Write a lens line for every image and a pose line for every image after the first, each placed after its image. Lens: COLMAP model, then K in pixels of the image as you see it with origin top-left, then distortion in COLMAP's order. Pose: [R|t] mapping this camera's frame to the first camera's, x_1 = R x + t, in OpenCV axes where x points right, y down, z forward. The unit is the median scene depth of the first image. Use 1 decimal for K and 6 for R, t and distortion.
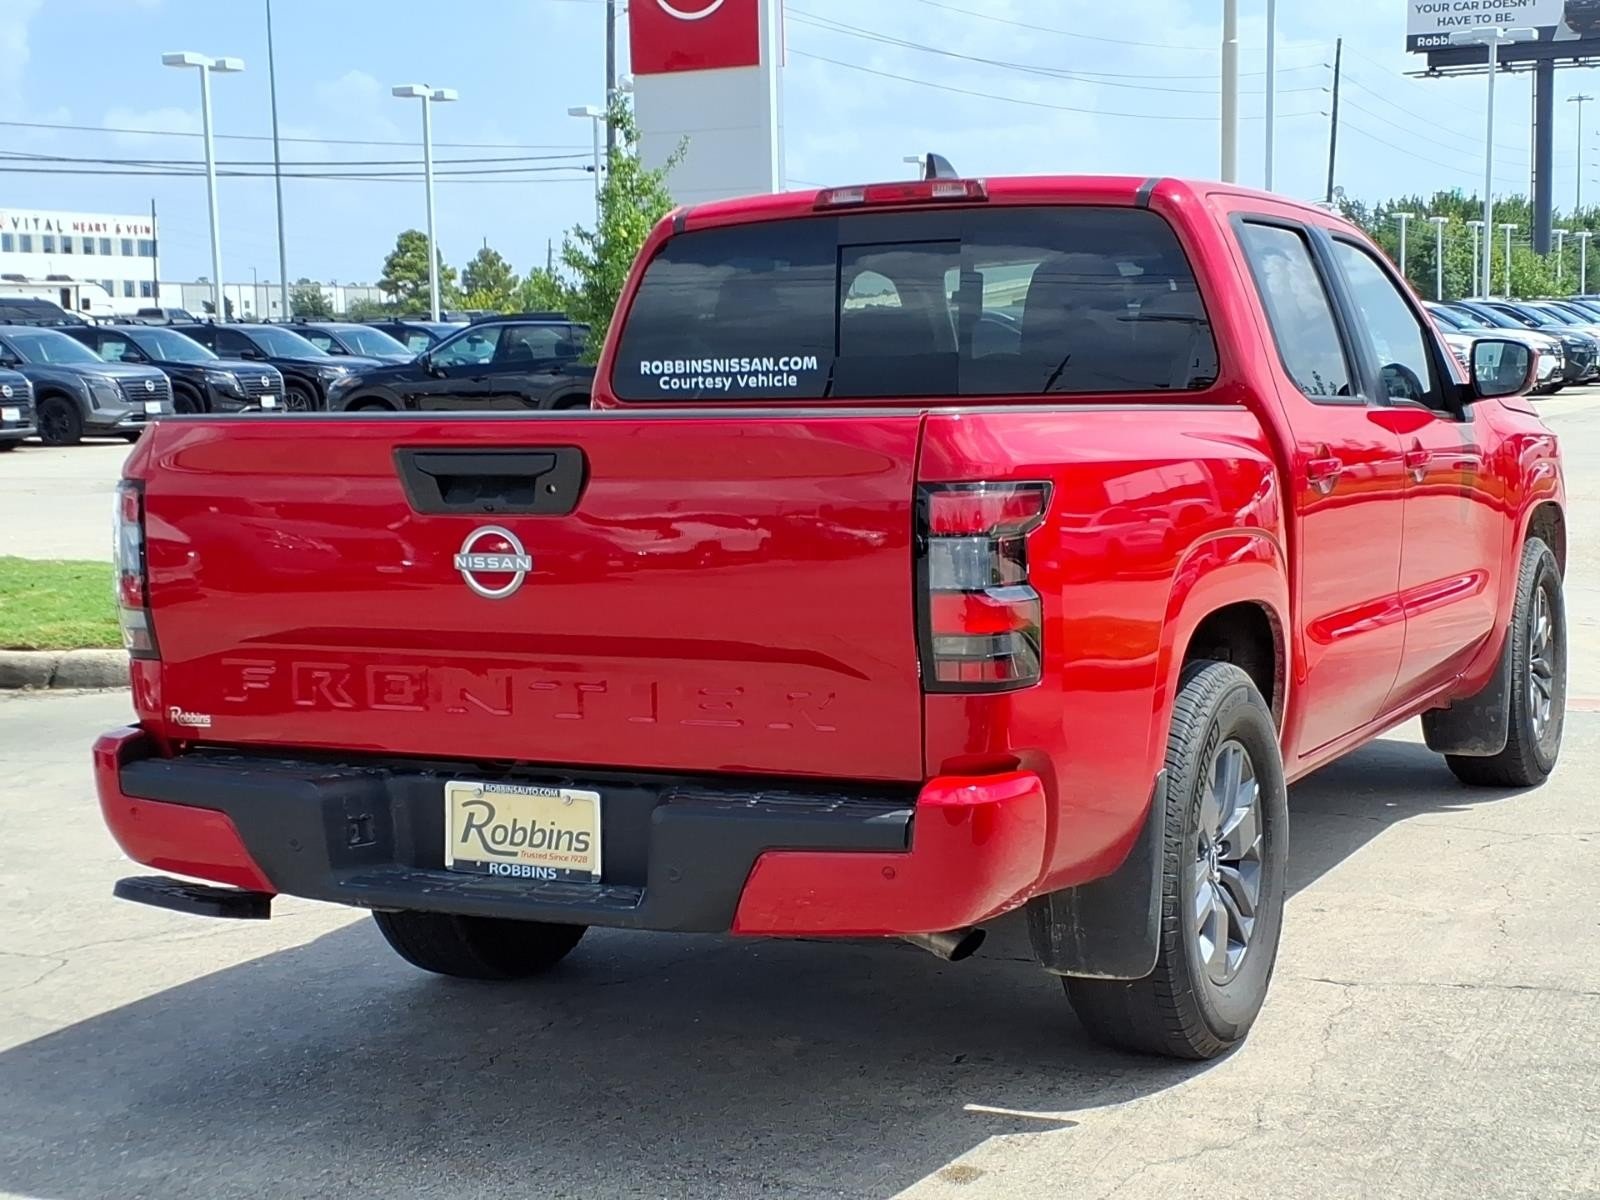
lens RADIAL K [[2487.0, 0, 777.0], [0, 2487.0, 604.5], [0, 0, 1]] dist [0.307078, -1.093064]
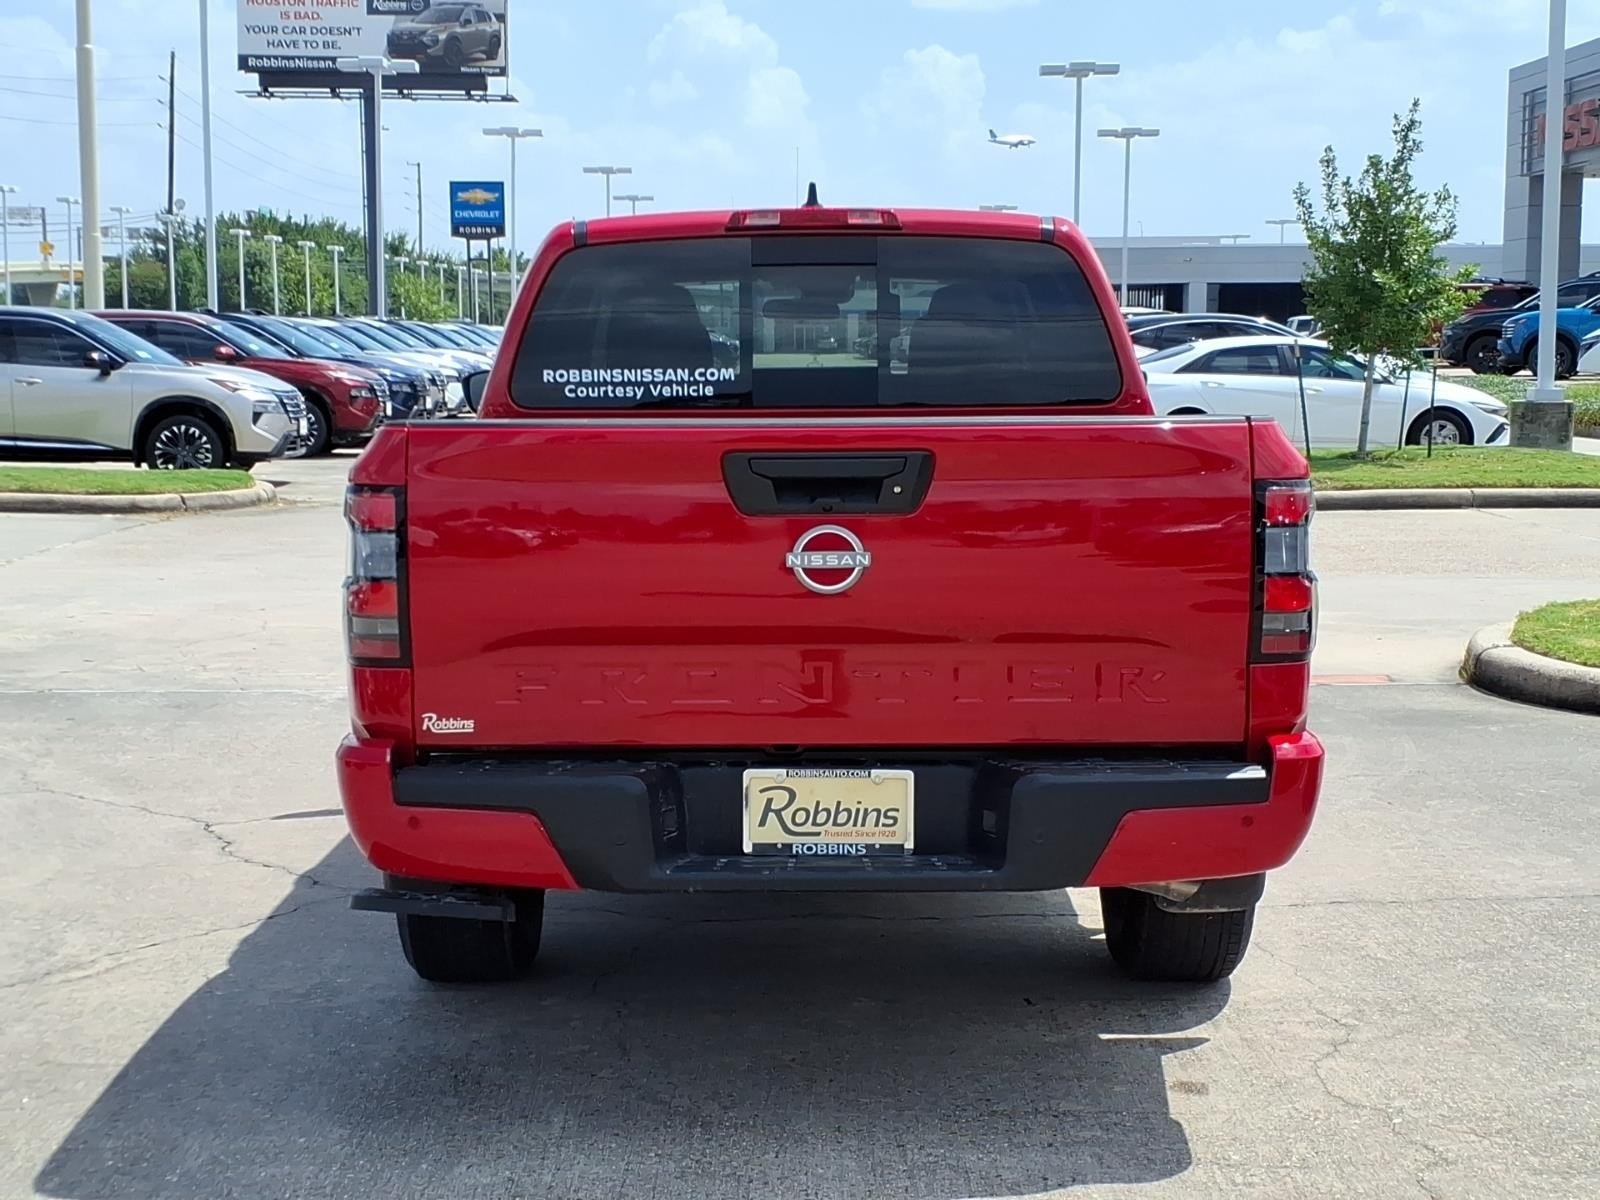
lens RADIAL K [[2487.0, 0, 777.0], [0, 2487.0, 604.5], [0, 0, 1]] dist [0.307078, -1.093064]
pose [[0.894283, -0.027054, 0.446682, -0.479359], [0.029469, 0.999565, 0.001542, -0.000001], [-0.446530, 0.011784, 0.894691, 0.046584]]
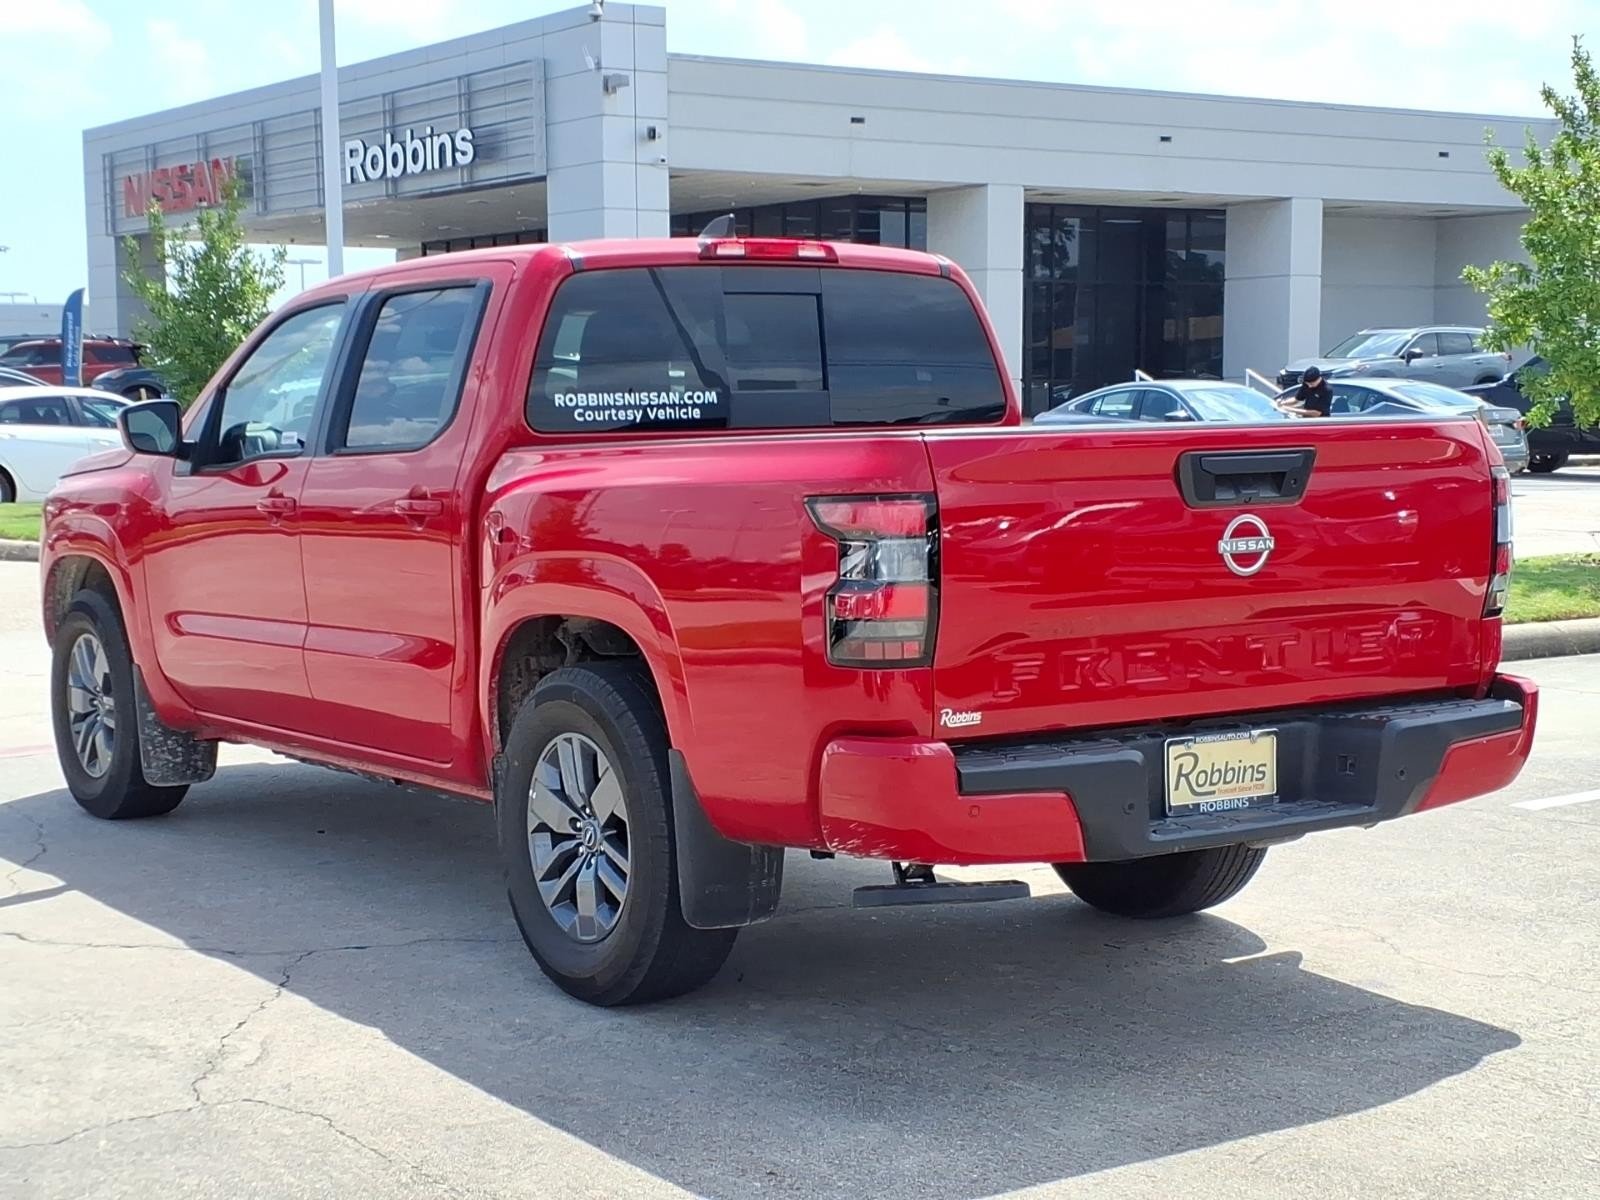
lens RADIAL K [[2487.0, 0, 777.0], [0, 2487.0, 604.5], [0, 0, 1]] dist [0.307078, -1.093064]
pose [[0.493644, -0.055808, 0.867871, -1.005637], [0.088533, 0.995979, 0.013689, -0.019693], [-0.865146, 0.070077, 0.496600, 0.469786]]
